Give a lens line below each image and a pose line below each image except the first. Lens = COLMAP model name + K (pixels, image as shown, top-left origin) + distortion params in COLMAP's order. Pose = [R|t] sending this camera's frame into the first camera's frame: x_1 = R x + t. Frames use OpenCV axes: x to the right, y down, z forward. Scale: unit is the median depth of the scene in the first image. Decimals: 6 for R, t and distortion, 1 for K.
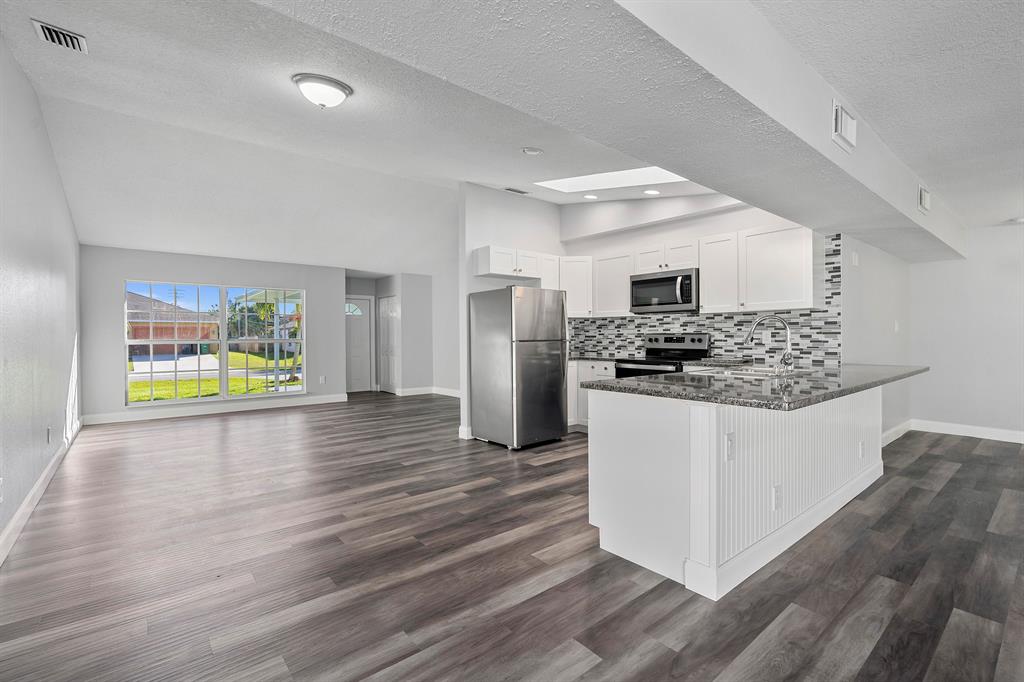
lens RADIAL K [[461.0, 0, 511.8], [0, 461.0, 338.4], [0, 0, 1]] dist [-0.005835, 0.000629]
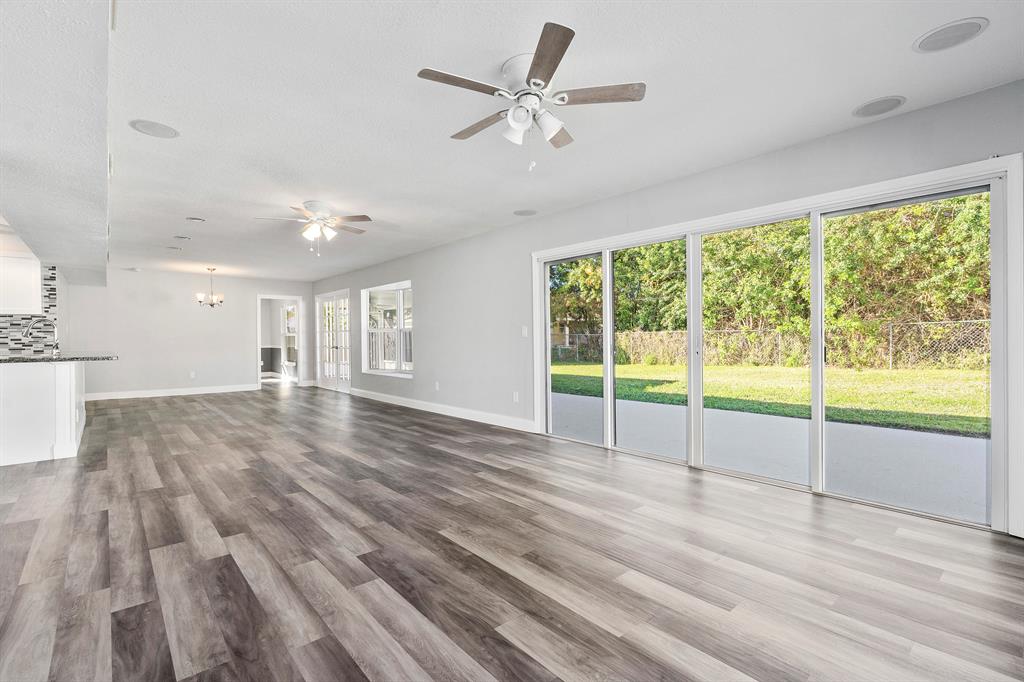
lens RADIAL K [[461.0, 0, 512.7], [0, 461.0, 337.7], [0, 0, 1]] dist [-0.005835, 0.000629]
pose [[-0.039129, -0.001266, 0.999233, -0.849357], [0.013841, 0.999903, 0.001809, 0.025756], [-0.999138, 0.013901, -0.039108, -0.444879]]
